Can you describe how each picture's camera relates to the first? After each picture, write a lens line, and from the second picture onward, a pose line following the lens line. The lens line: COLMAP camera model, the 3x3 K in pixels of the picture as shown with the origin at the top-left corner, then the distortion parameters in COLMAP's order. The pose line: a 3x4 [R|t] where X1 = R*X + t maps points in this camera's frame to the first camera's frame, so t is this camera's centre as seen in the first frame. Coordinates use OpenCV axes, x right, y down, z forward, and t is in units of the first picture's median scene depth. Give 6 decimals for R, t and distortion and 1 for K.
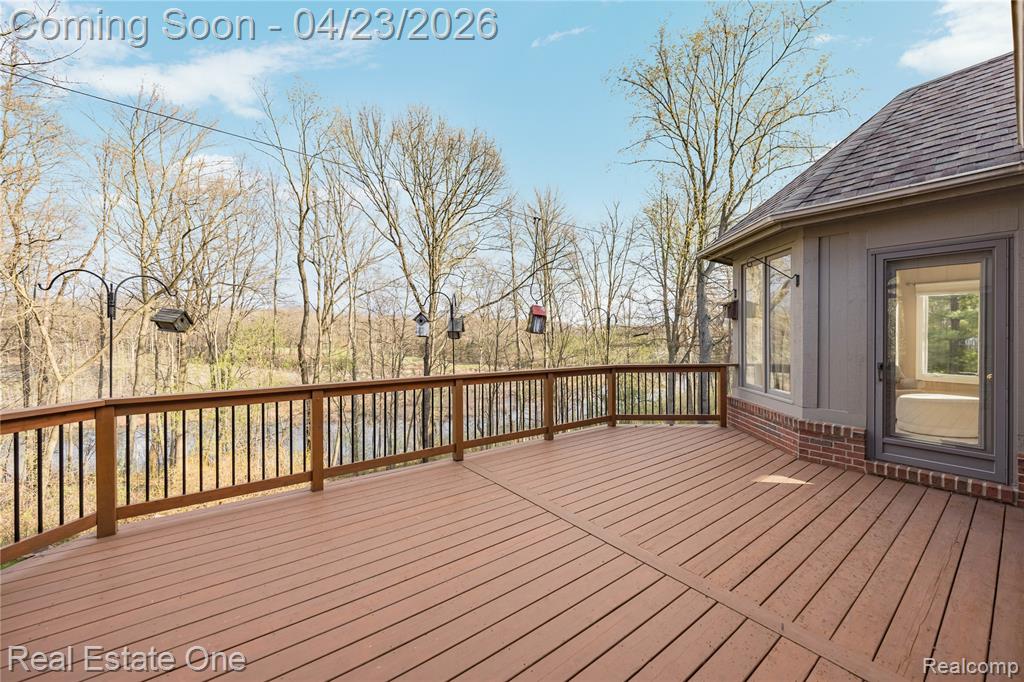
lens RADIAL K [[389.3, 0, 512.6], [0, 389.3, 338.3], [0, 0, 1]] dist [0.001712, -0.000291]
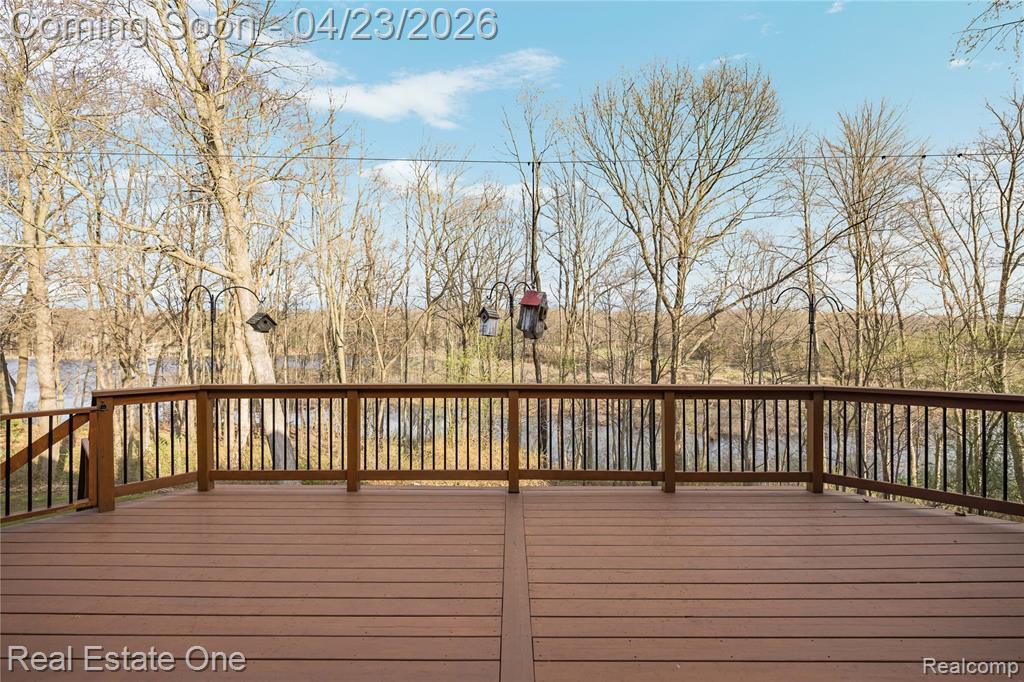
lens RADIAL K [[435.4, 0, 511.8], [0, 435.4, 337.5], [0, 0, 1]] dist [0.002551, -0.000825]
pose [[0.794468, 0.004610, -0.607289, 0.144439], [-0.003807, 0.999989, 0.002611, -0.001750], [0.607295, 0.000238, 0.794477, 0.106237]]
